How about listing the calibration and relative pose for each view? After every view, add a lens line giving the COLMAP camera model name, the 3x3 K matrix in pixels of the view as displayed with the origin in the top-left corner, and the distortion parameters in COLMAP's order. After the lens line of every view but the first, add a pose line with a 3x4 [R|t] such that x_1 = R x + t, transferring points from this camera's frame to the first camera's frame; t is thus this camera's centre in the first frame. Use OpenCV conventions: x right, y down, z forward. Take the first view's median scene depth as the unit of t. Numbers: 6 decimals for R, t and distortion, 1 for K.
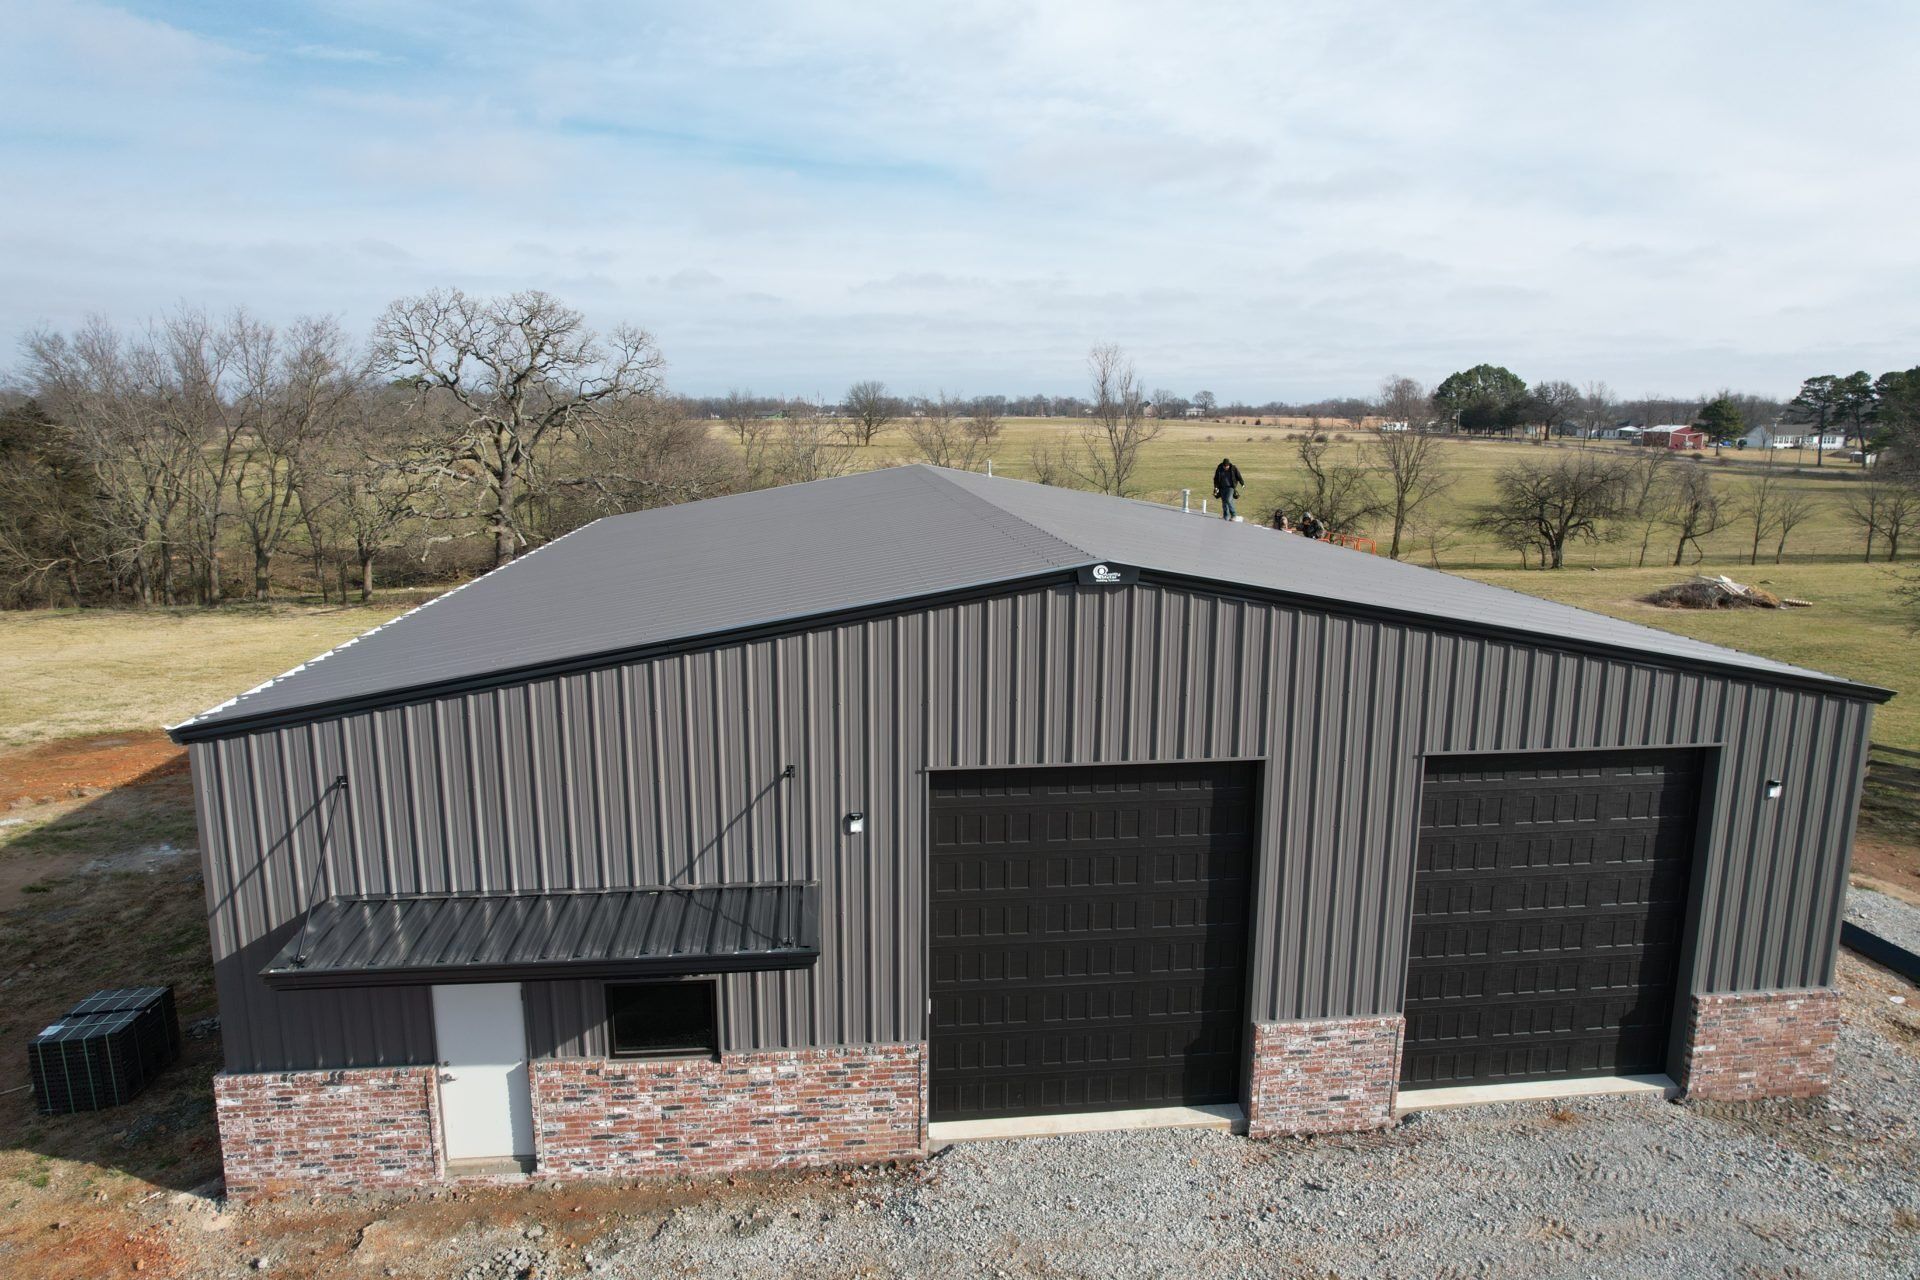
lens RADIAL K [[1240.6, 0, 969.0], [0, 1240.6, 635.6], [0, 0, 1]] dist [-0.085082, 0.079200]
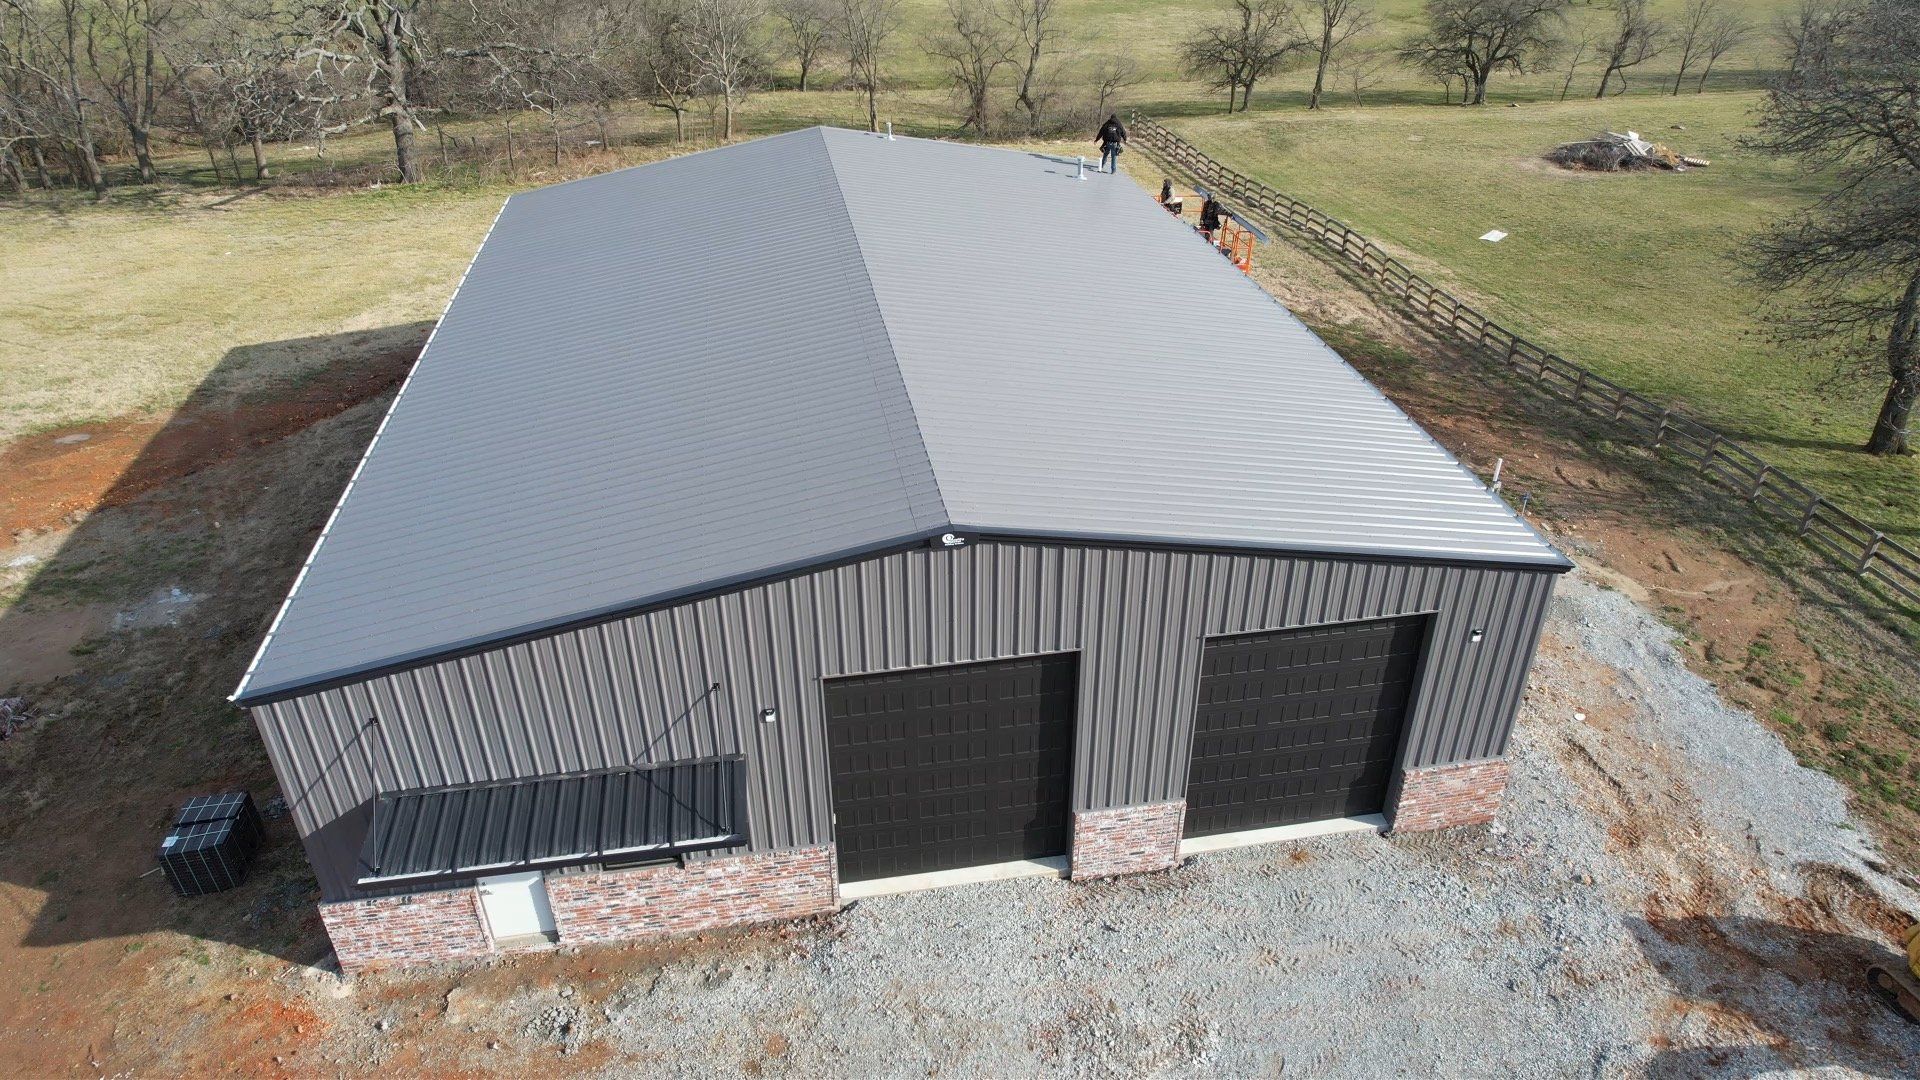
lens RADIAL K [[1238.5, 0, 967.3], [0, 1238.5, 544.0], [0, 0, 1]] dist [-0.081862, 0.077224]
pose [[0.998423, -0.035201, 0.043736, 0.066982], [0.017678, 0.936508, 0.350200, -0.467585], [-0.053287, -0.348874, 0.935653, -0.179713]]
